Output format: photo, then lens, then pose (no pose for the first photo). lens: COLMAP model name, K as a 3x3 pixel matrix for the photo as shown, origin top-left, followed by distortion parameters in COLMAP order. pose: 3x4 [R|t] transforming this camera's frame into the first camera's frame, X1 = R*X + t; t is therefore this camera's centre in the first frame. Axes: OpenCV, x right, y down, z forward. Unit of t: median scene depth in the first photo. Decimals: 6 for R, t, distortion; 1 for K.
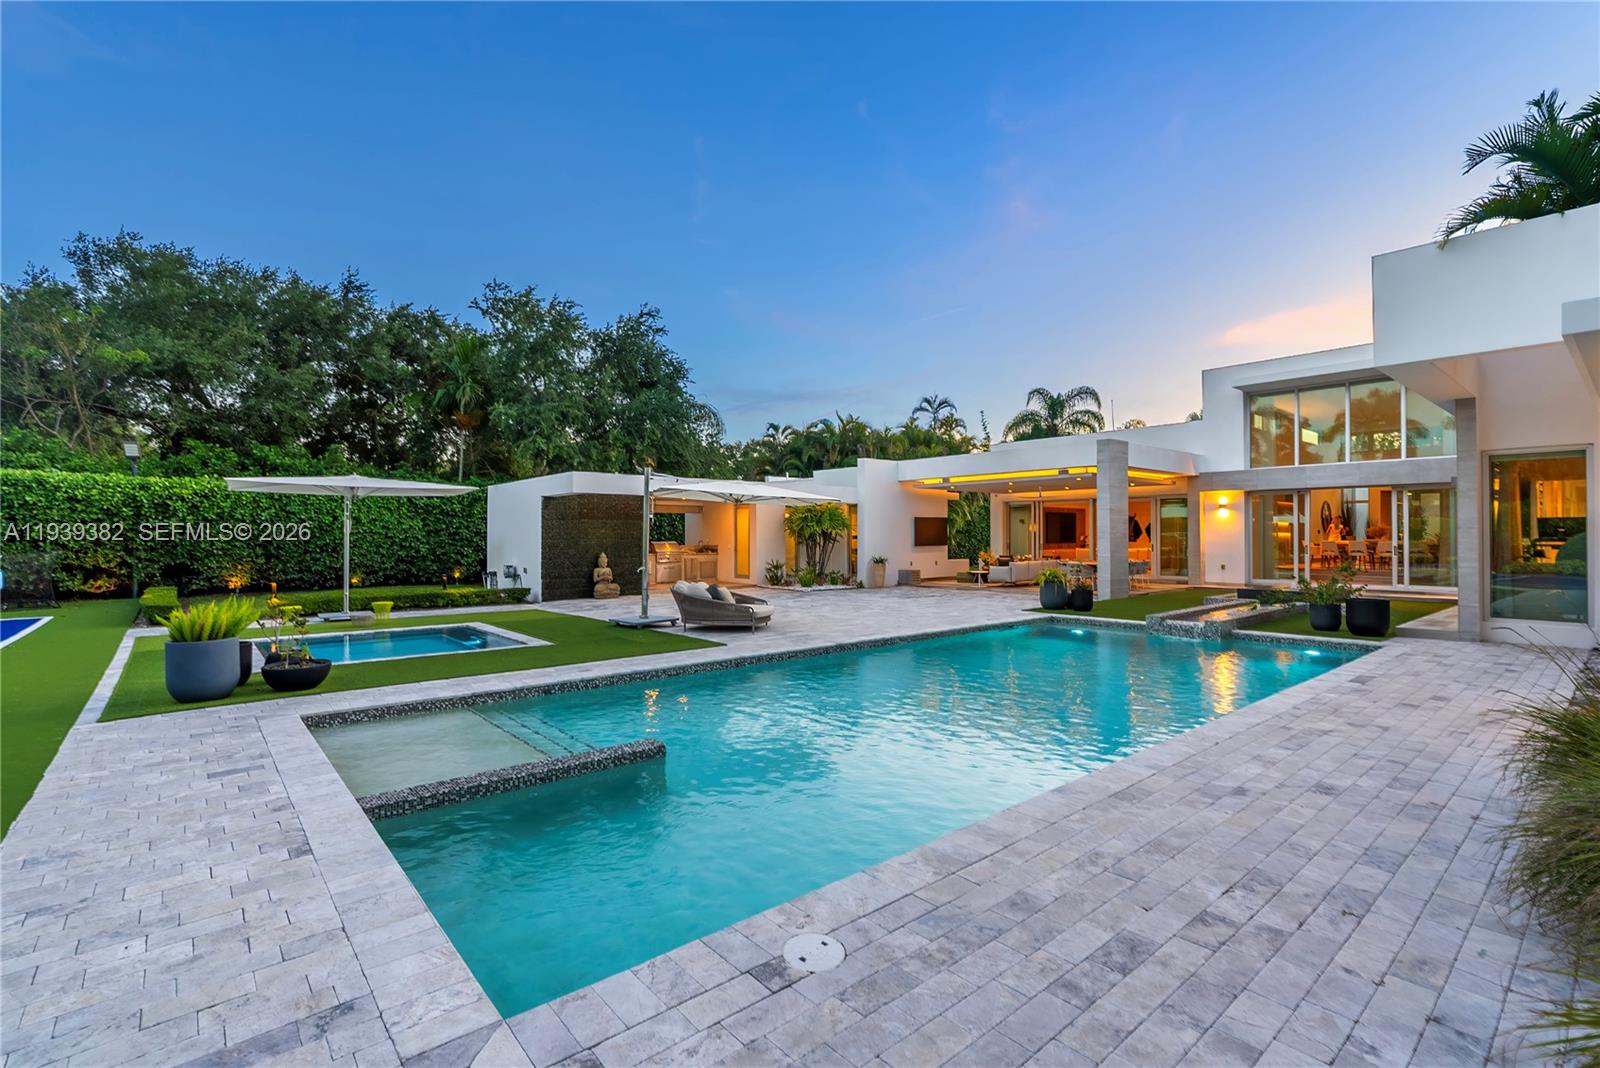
lens RADIAL K [[729.6, 0, 800.0], [0, 729.6, 534.0], [0, 0, 1]] dist [-0.002360, -0.000203]
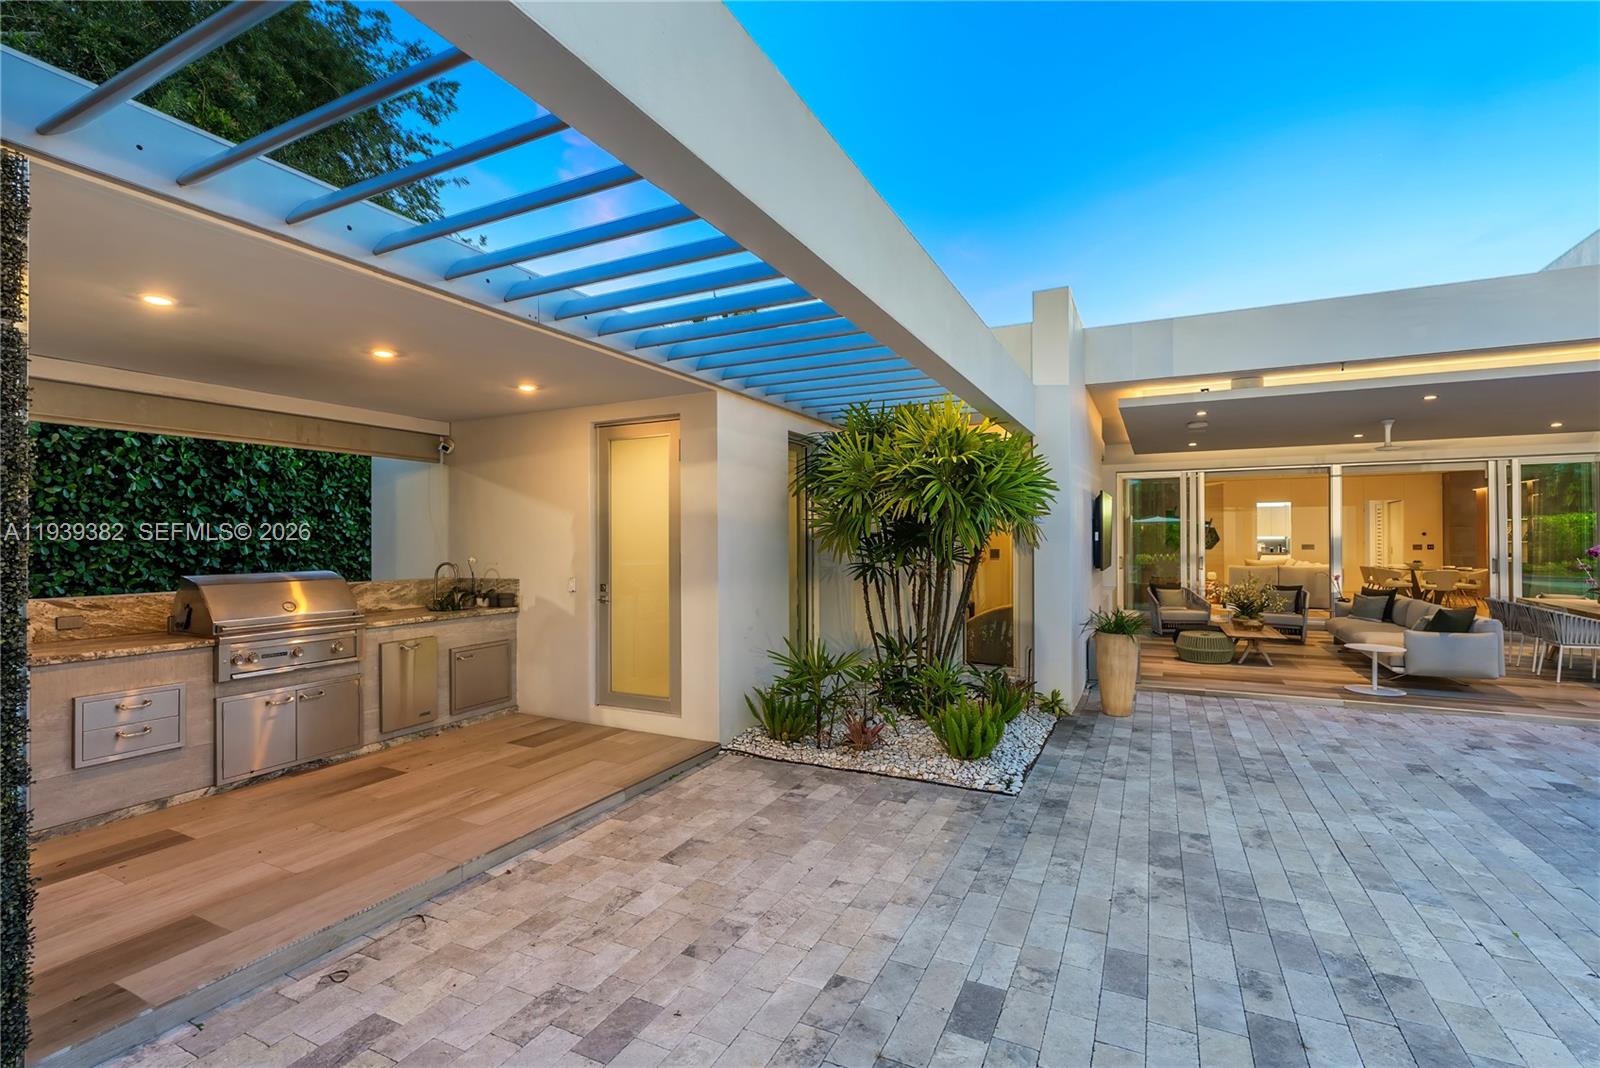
lens RADIAL K [[723.7, 0, 800.0], [0, 723.7, 534.0], [0, 0, 1]] dist [0.014297, -0.000100]
pose [[0.916088, 0.002285, 0.400970, -0.138809], [-0.000652, 0.999991, -0.004211, -0.000625], [-0.400976, 0.003596, 0.916082, 0.795881]]
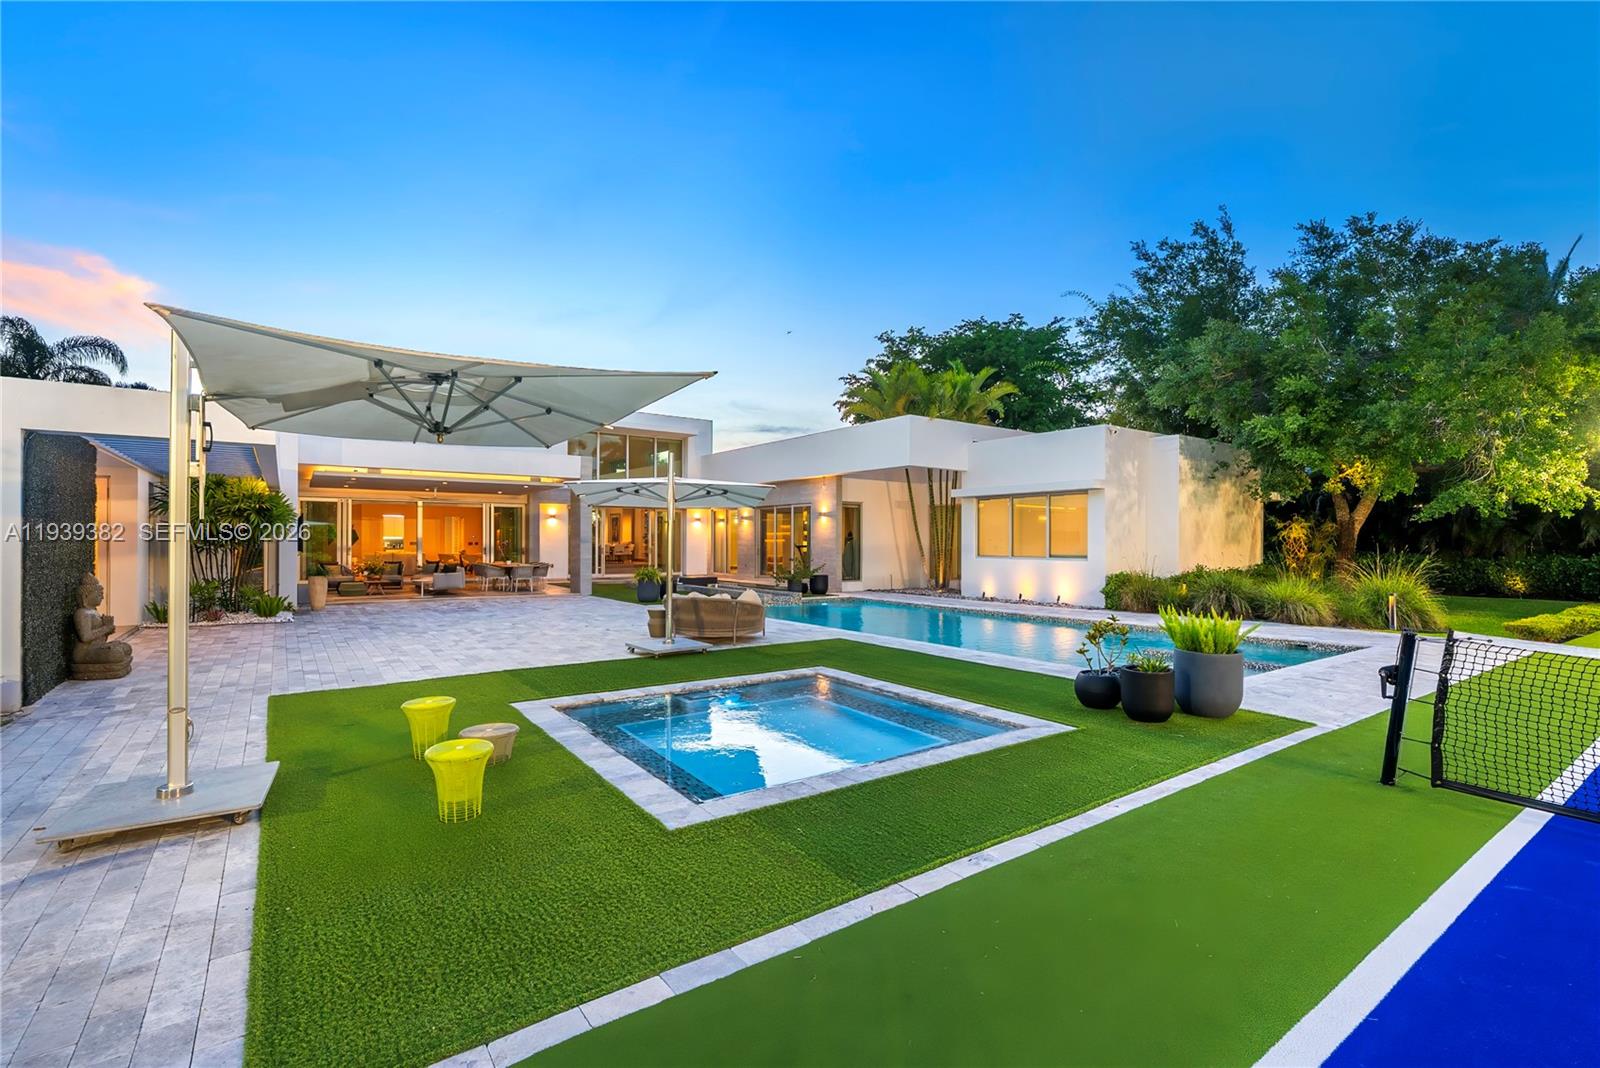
lens RADIAL K [[708.9, 0, 800.0], [0, 708.9, 534.0], [0, 0, 1]] dist [-0.001621, -0.000189]
pose [[0.075269, 0.011820, 0.997093, -0.566079], [-0.007279, 0.999910, -0.011304, 0.001955], [-0.997137, -0.006407, 0.075348, 0.487089]]
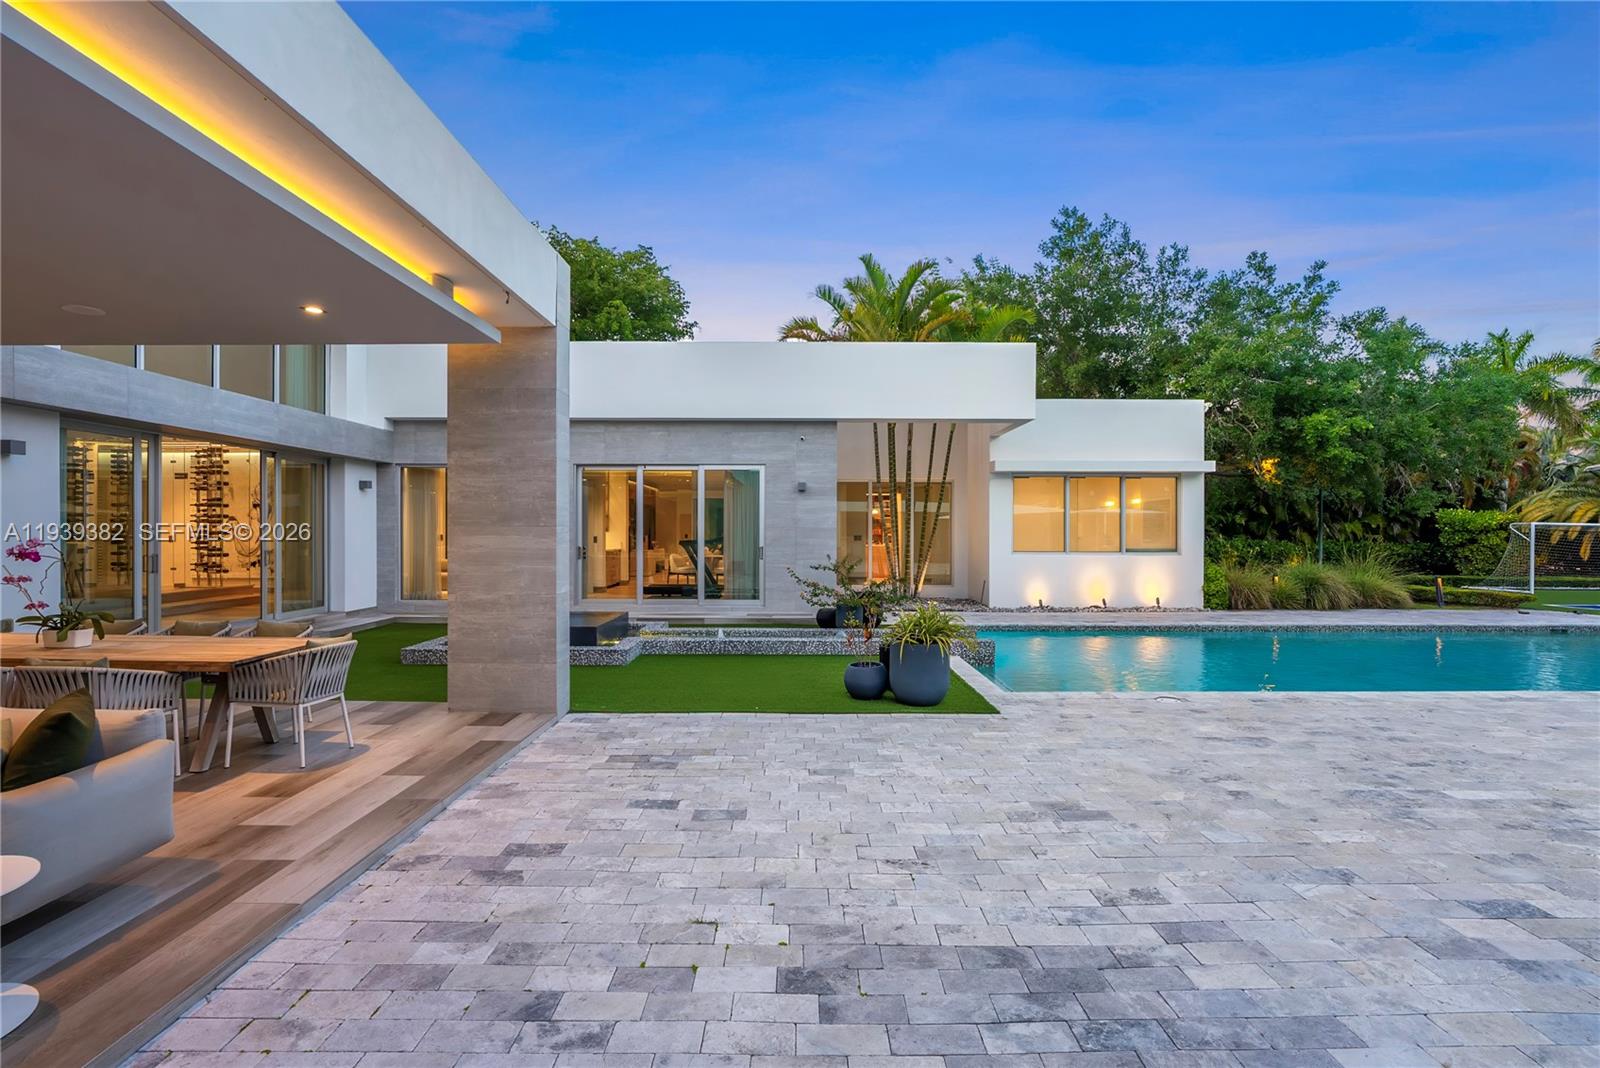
lens RADIAL K [[723.7, 0, 800.0], [0, 723.7, 534.0], [0, 0, 1]] dist [0.014297, -0.000100]
pose [[-0.761645, -0.002367, 0.647990, 0.091866], [-0.003752, 0.999993, -0.000757, 0.001279], [-0.647984, -0.003008, -0.761648, 1.008419]]
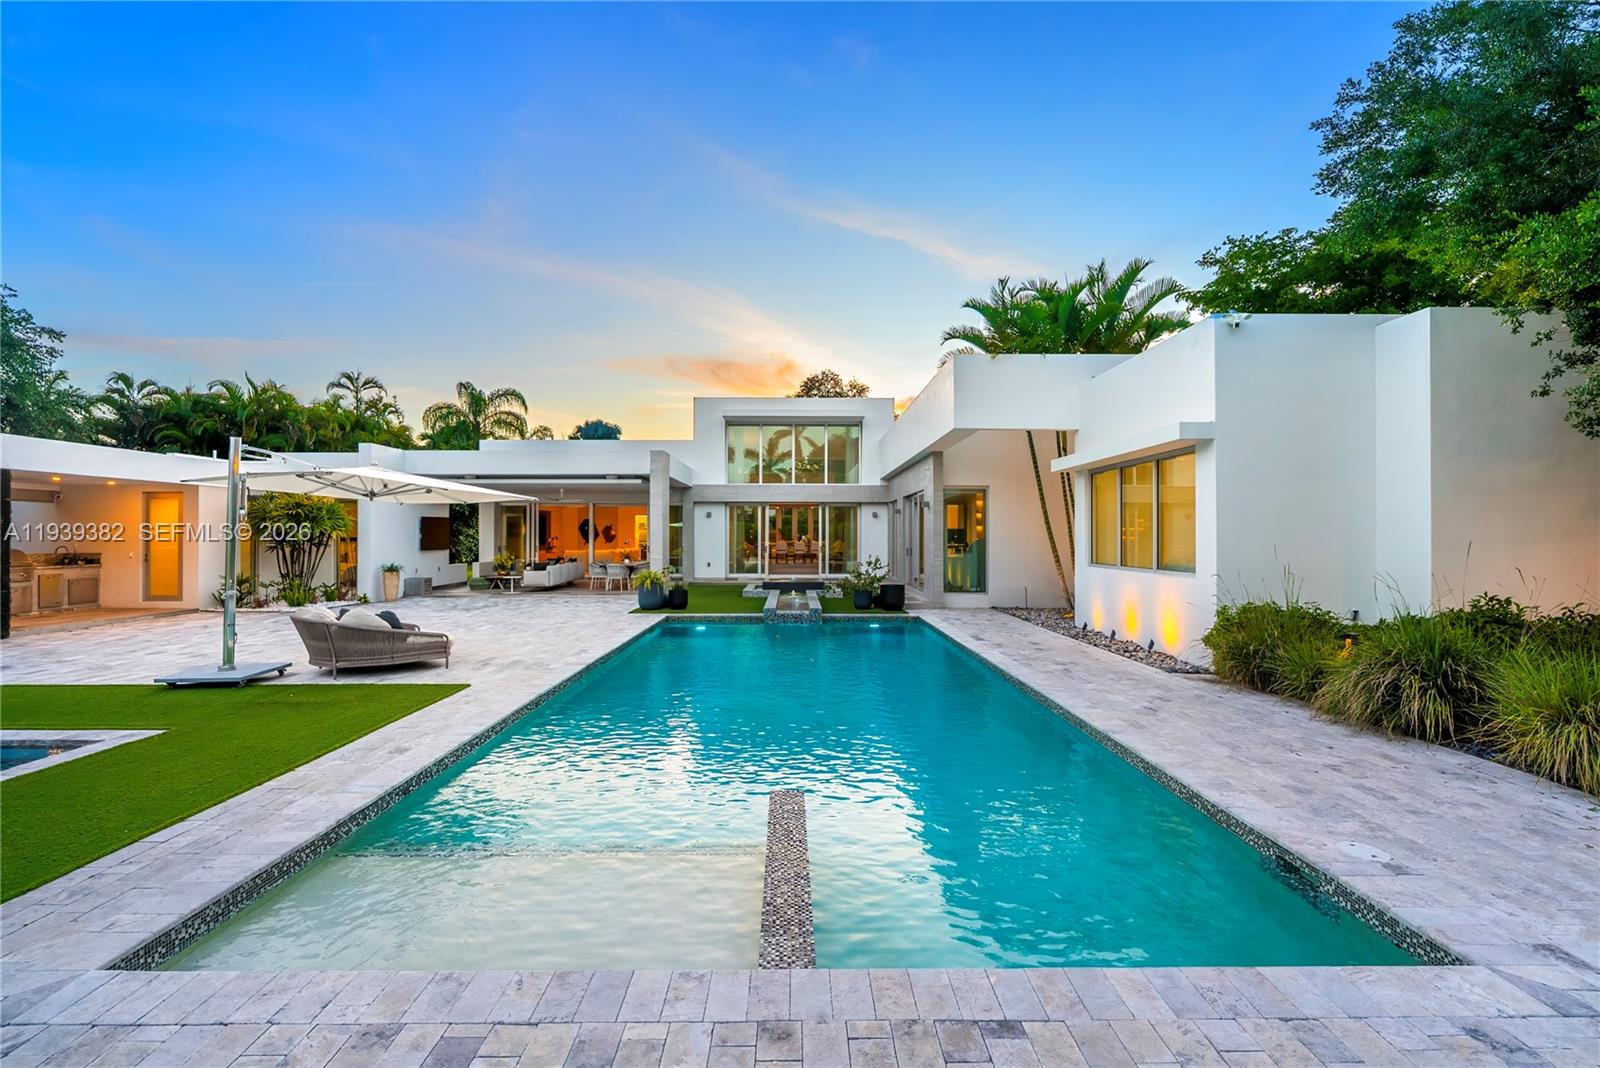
lens RADIAL K [[717.6, 0, 800.0], [0, 717.6, 534.0], [0, 0, 1]] dist [0.000159, -0.000500]
pose [[0.643948, 0.003372, 0.765062, -0.224166], [-0.004285, 0.999990, -0.000801, -0.004174], [-0.765057, -0.002762, 0.643956, 0.121313]]
